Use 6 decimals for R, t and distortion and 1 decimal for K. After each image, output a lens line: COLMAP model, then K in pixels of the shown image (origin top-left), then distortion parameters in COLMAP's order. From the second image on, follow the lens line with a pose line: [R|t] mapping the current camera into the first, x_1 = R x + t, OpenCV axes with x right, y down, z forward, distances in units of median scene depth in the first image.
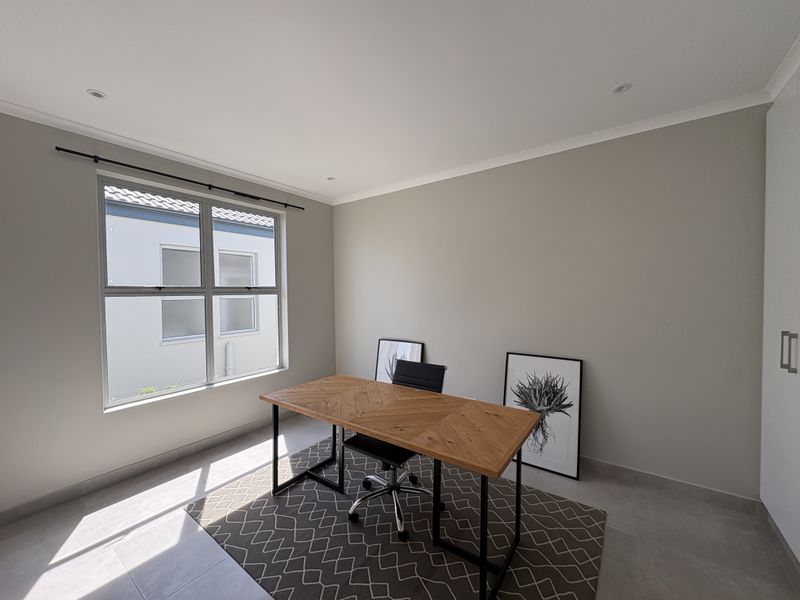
lens RADIAL K [[320.7, 0, 390.7], [0, 320.7, 302.4], [0, 0, 1]] dist [0.000653, 0.000143]
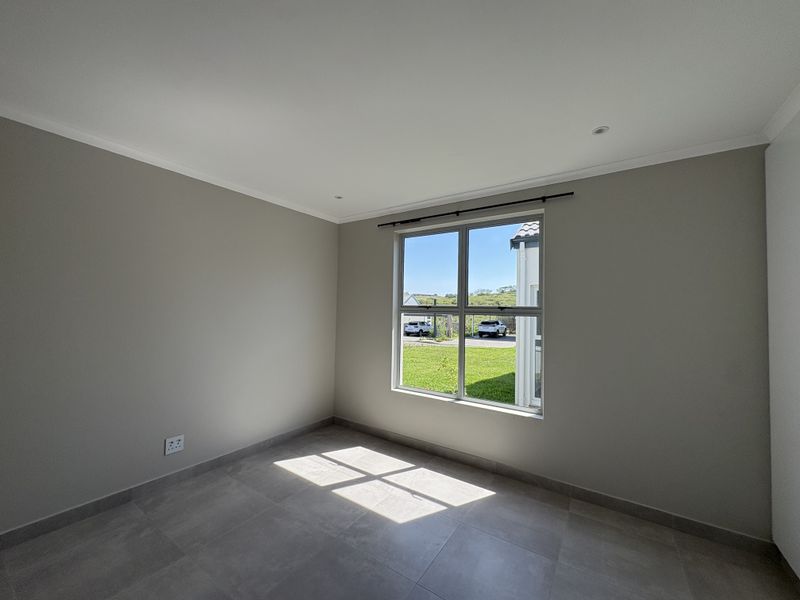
lens RADIAL K [[319.4, 0, 400.0], [0, 319.4, 300.0], [0, 0, 1]] dist [0.000986, 0.000240]
pose [[0.056889, -0.015088, -0.998266, 0.658752], [-0.052763, 0.998443, -0.018098, -0.056089], [0.996985, 0.053701, 0.056005, 1.018541]]
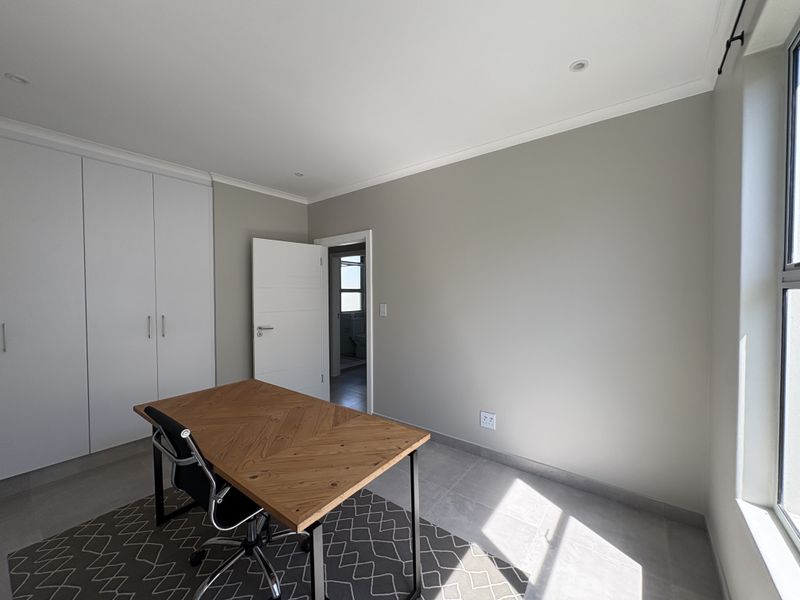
lens RADIAL K [[319.4, 0, 400.0], [0, 319.4, 300.0], [0, 0, 1]] dist [0.000986, 0.000240]
pose [[-0.999875, 0.015828, -0.000440, -0.342864], [0.015794, 0.998934, 0.043381, -0.035110], [0.001126, 0.043369, -0.999059, 1.668274]]
